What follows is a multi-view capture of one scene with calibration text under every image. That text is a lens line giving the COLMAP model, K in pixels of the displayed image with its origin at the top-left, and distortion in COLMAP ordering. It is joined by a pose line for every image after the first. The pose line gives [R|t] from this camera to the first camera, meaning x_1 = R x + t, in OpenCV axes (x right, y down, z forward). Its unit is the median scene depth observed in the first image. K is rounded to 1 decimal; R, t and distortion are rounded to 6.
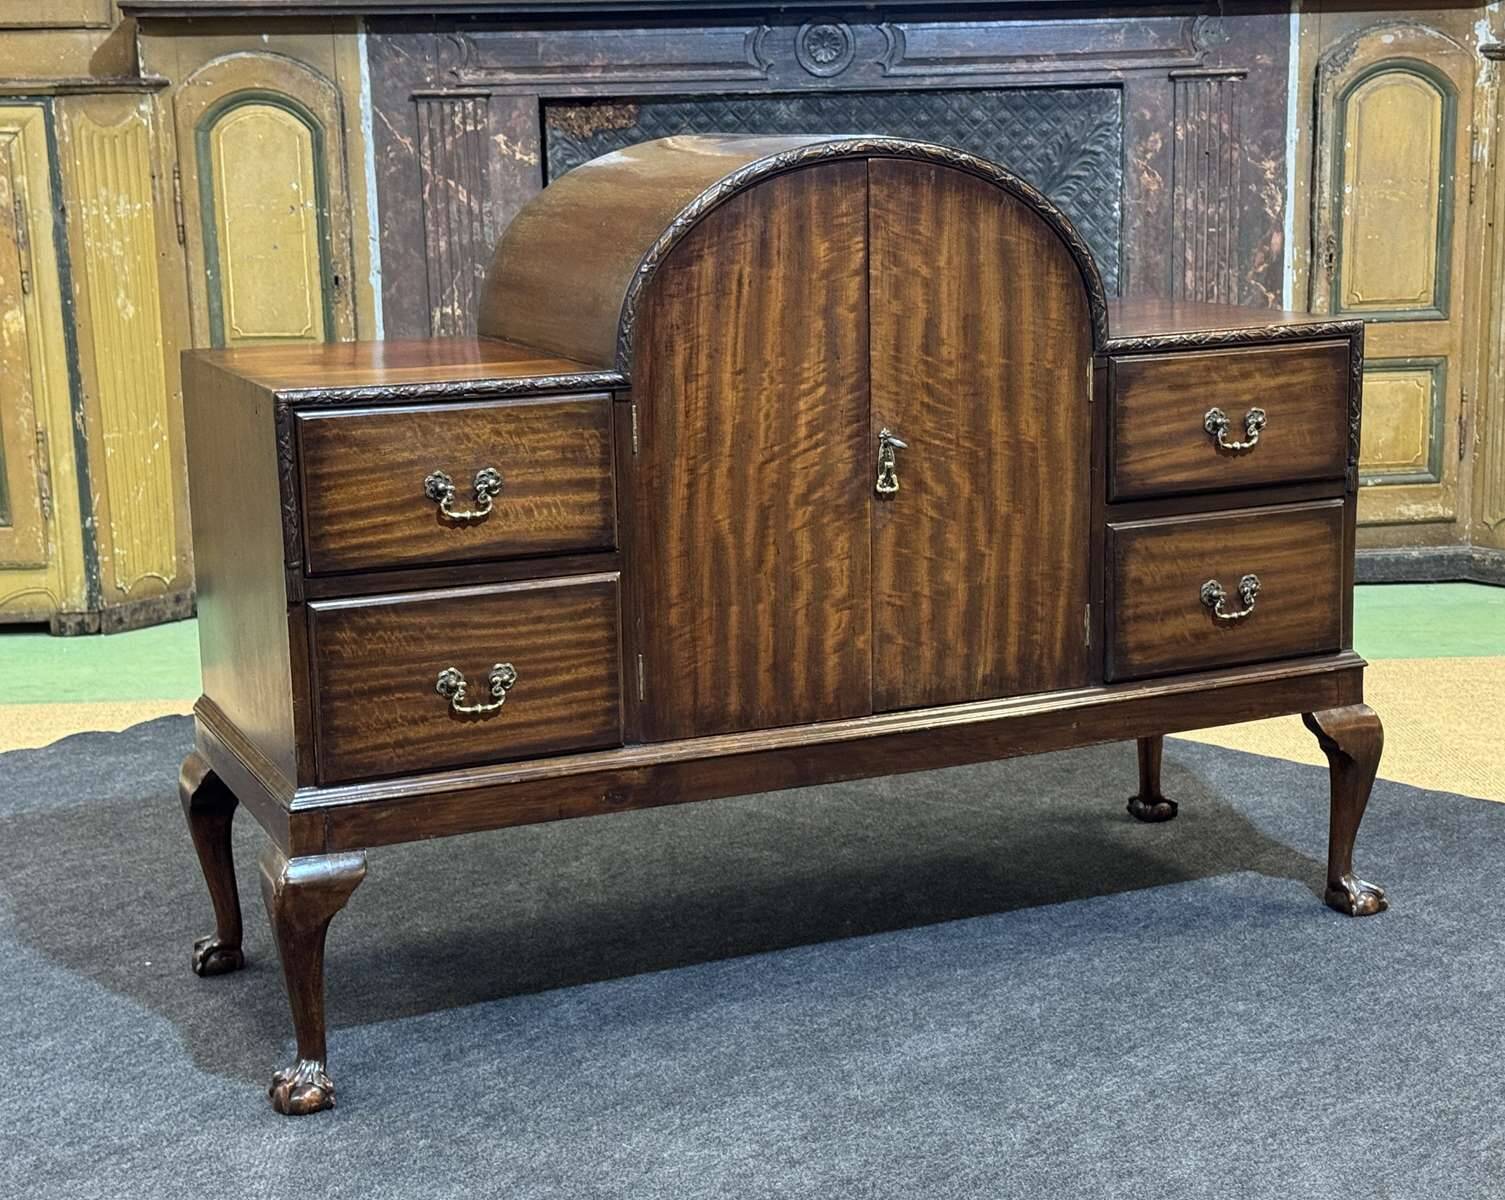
lens RADIAL K [[2471.4, 0, 782.8], [0, 2471.4, 570.3], [0, 0, 1]] dist [0.123076, 0.000000]
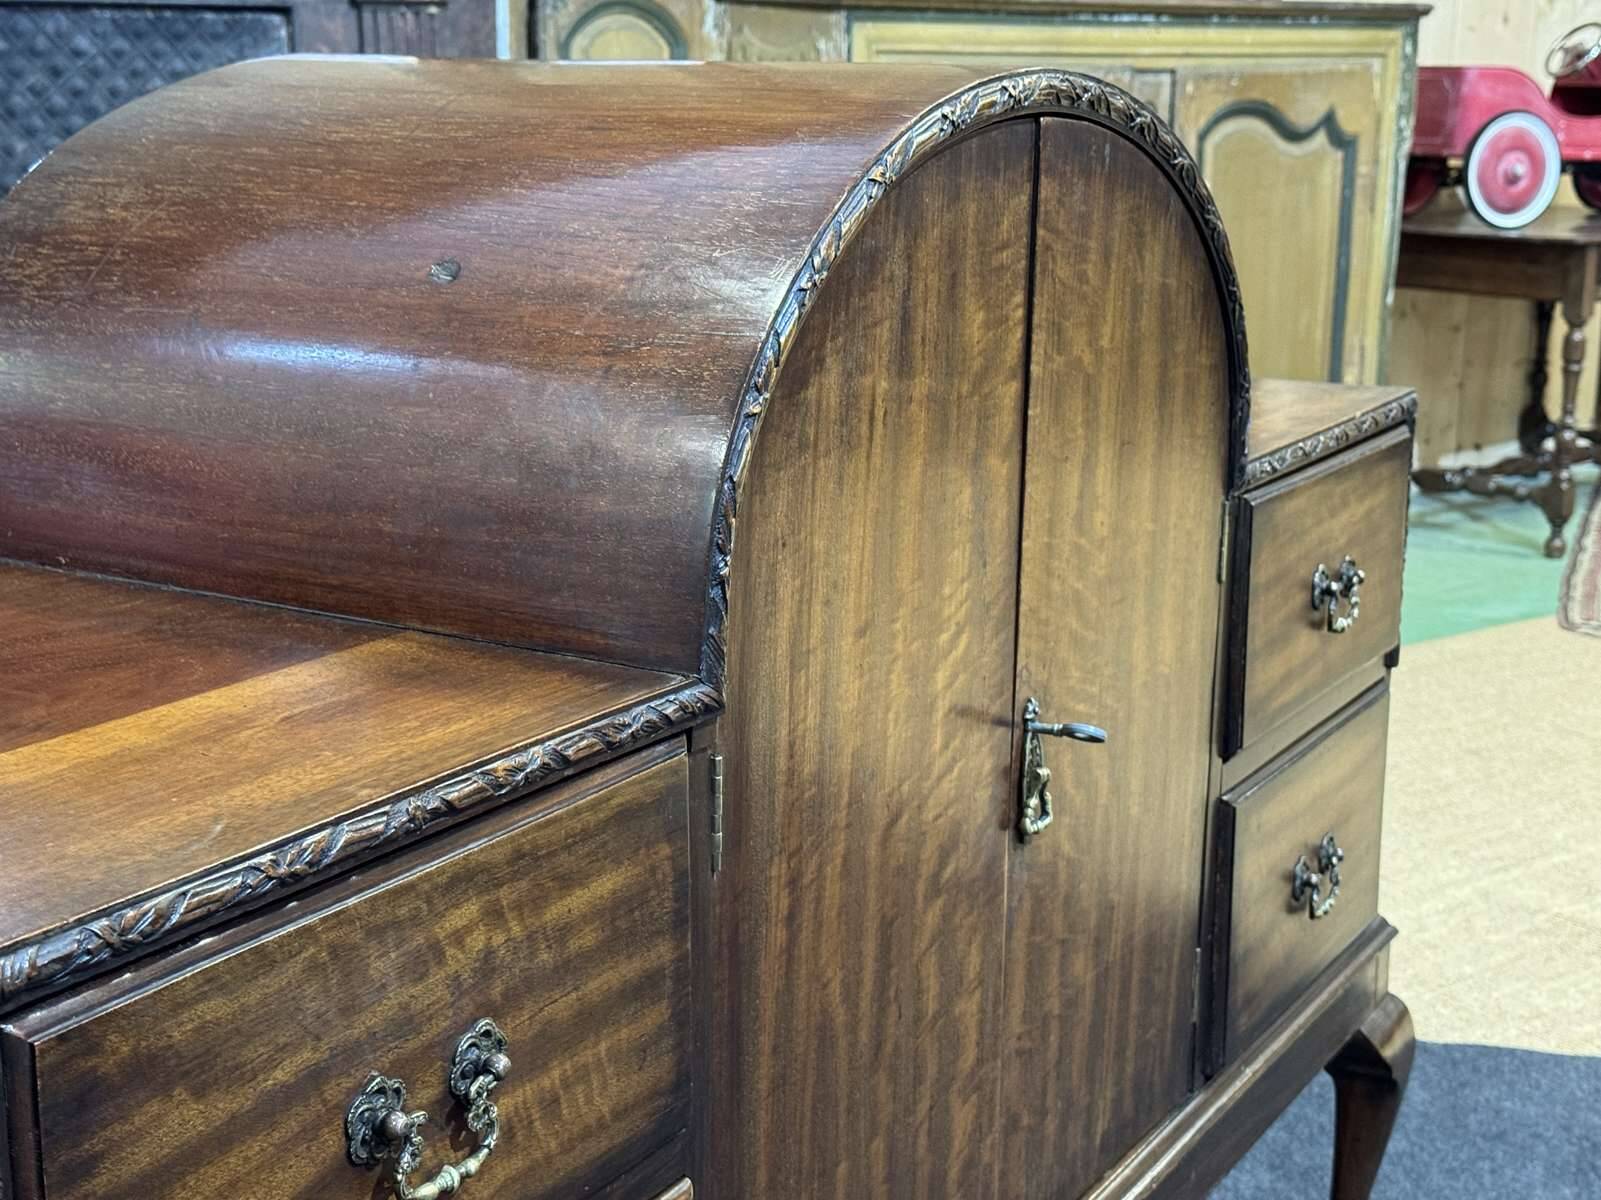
lens RADIAL K [[2320.4, 0, 797.6], [0, 2320.4, 600.2], [0, 0, 1]] dist [0.129581, 0.000000]
pose [[0.826910, -0.104145, 0.552606, -0.239870], [0.082433, 0.994534, 0.064080, -0.109351], [-0.556259, -0.007435, 0.830976, 0.669599]]
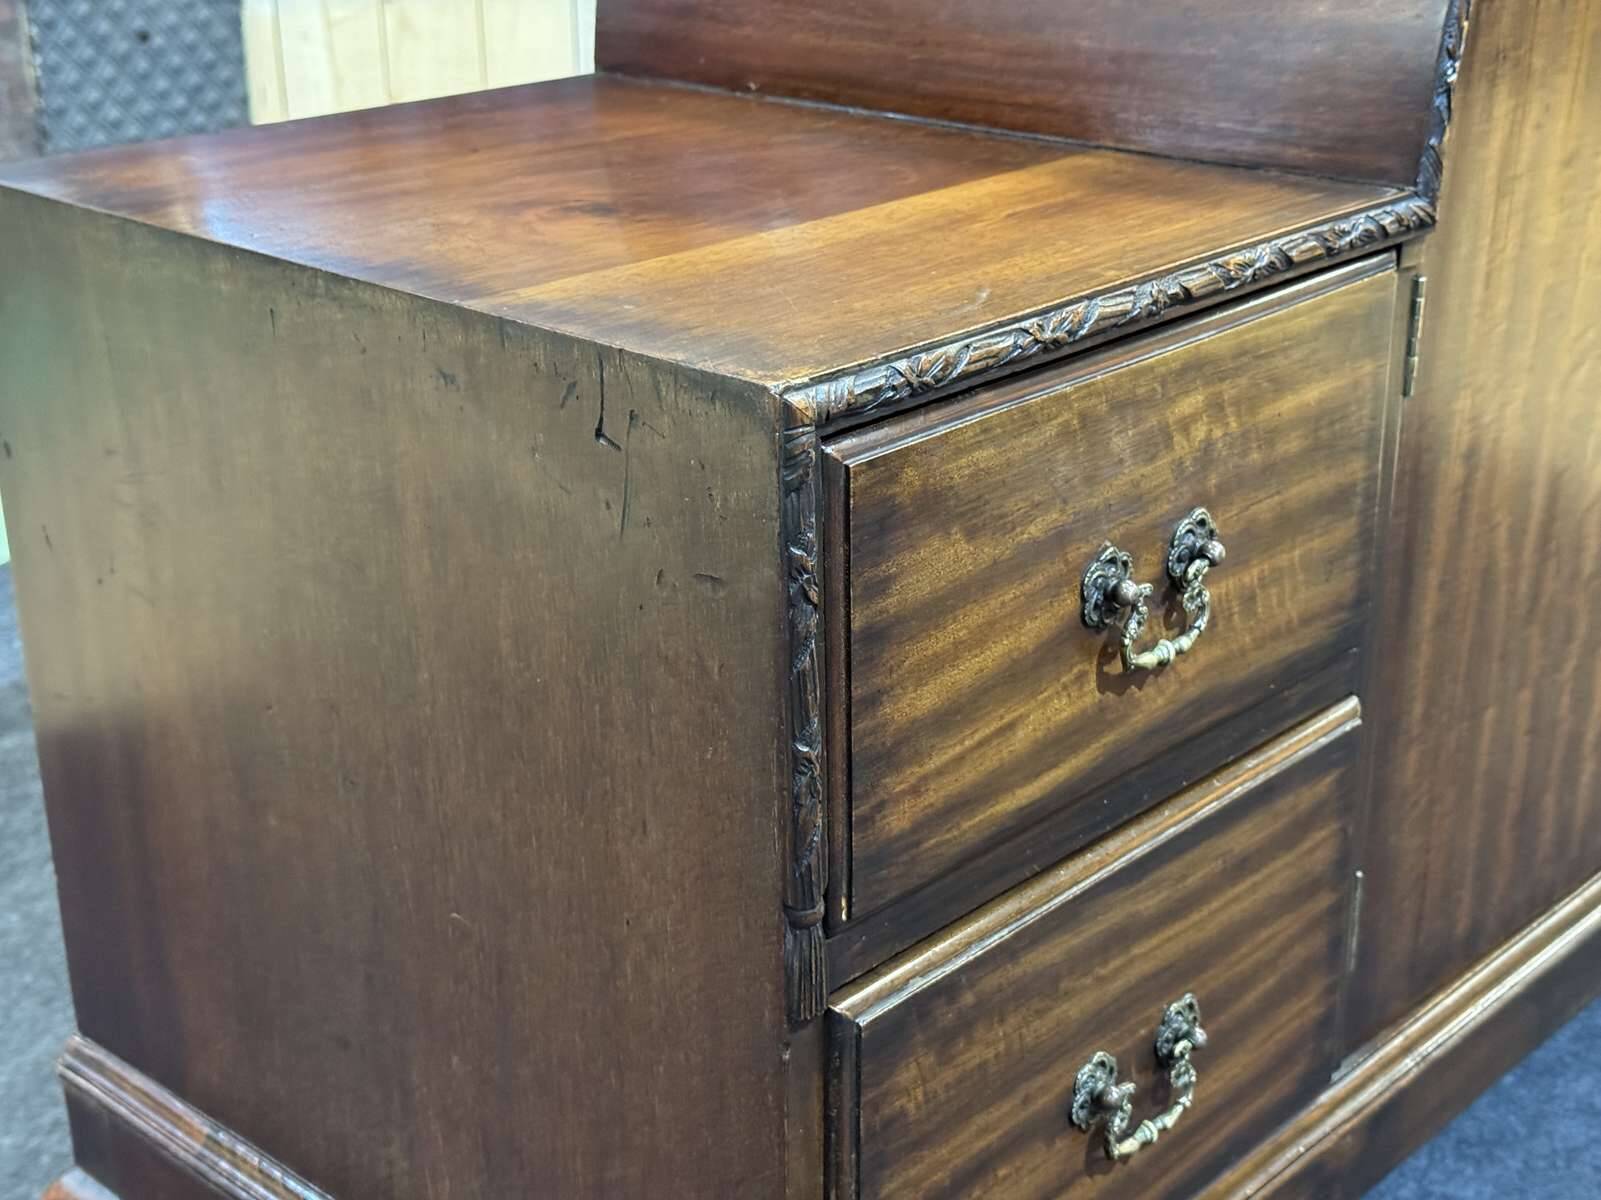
lens RADIAL K [[2320.4, 0, 787.8], [0, 2320.4, 606.1], [0, 0, 1]] dist [0.129581, 0.000000]
pose [[0.924329, -0.133106, 0.357629, -0.276563], [0.064943, 0.978392, 0.196295, -0.091226], [-0.376029, -0.158216, 0.913001, 0.676984]]
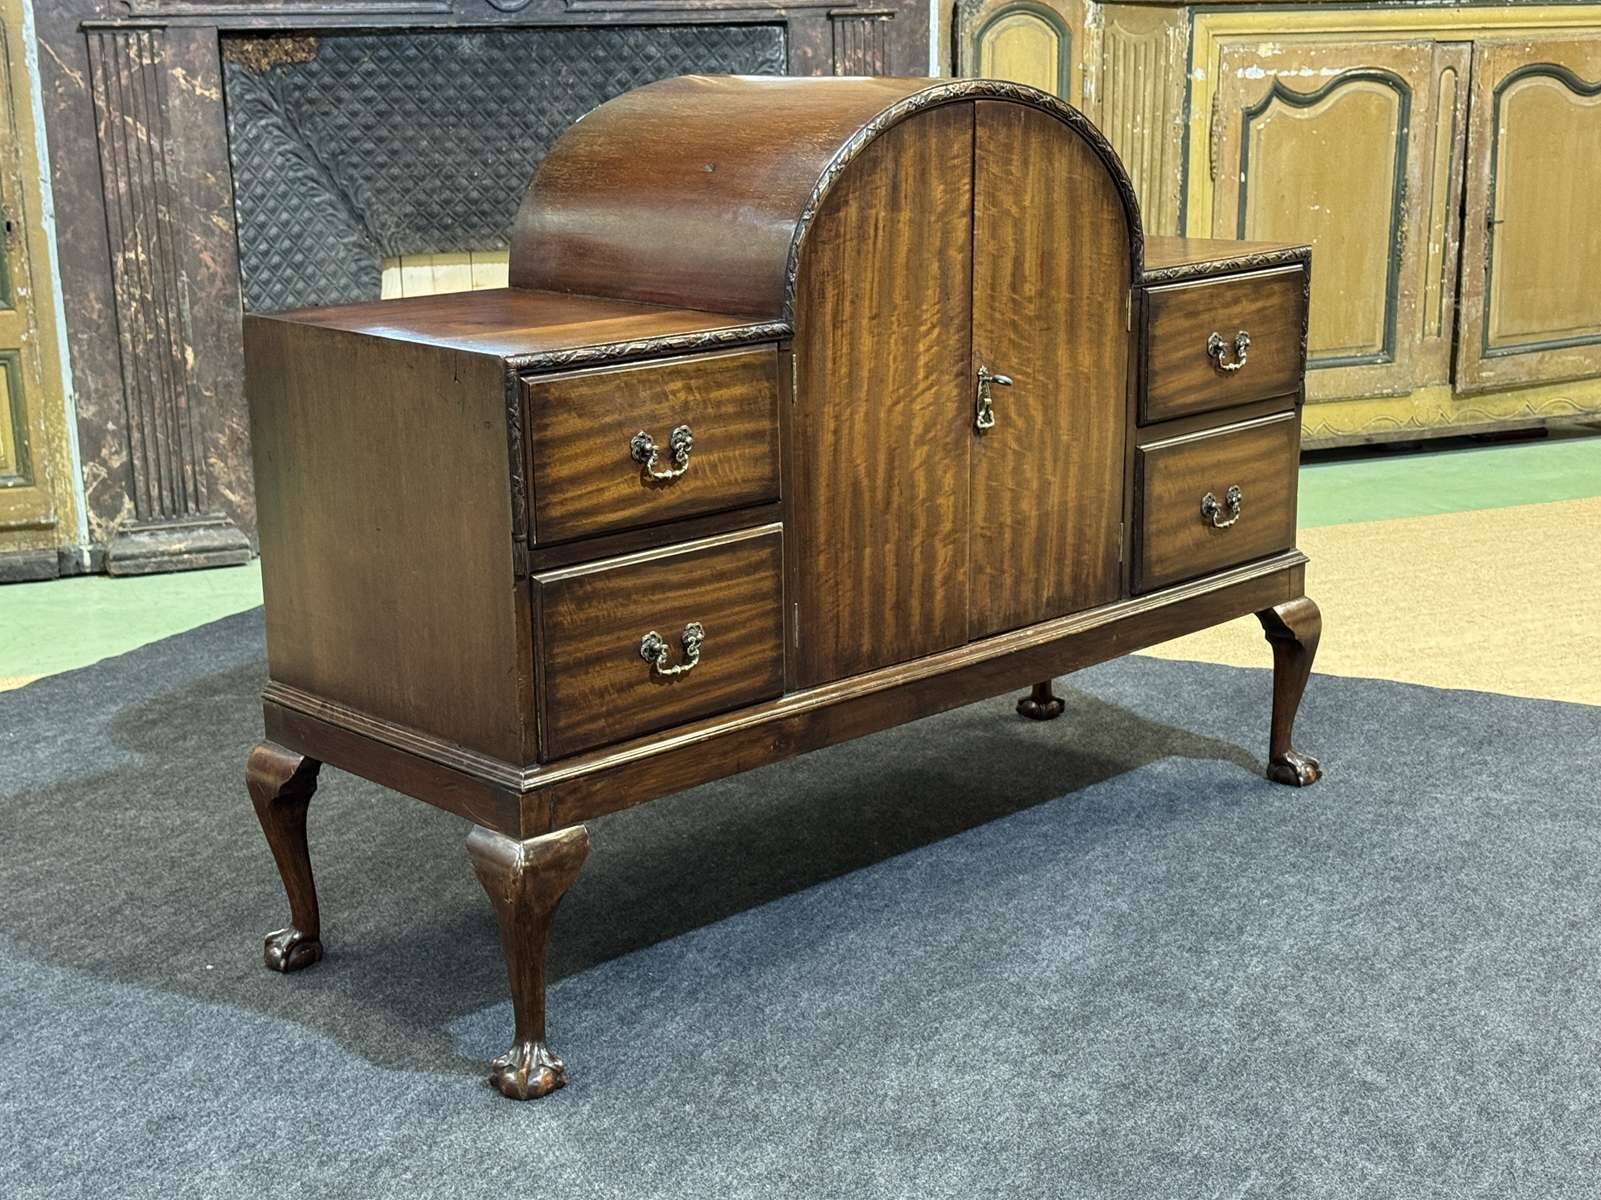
lens RADIAL K [[2320.4, 0, 807.0], [0, 2320.4, 614.5], [0, 0, 1]] dist [0.129581, 0.000000]
pose [[0.942851, -0.078370, 0.323868, -0.355155], [0.059557, 0.995932, 0.067614, -0.024458], [-0.327850, -0.044461, 0.943683, 0.106077]]
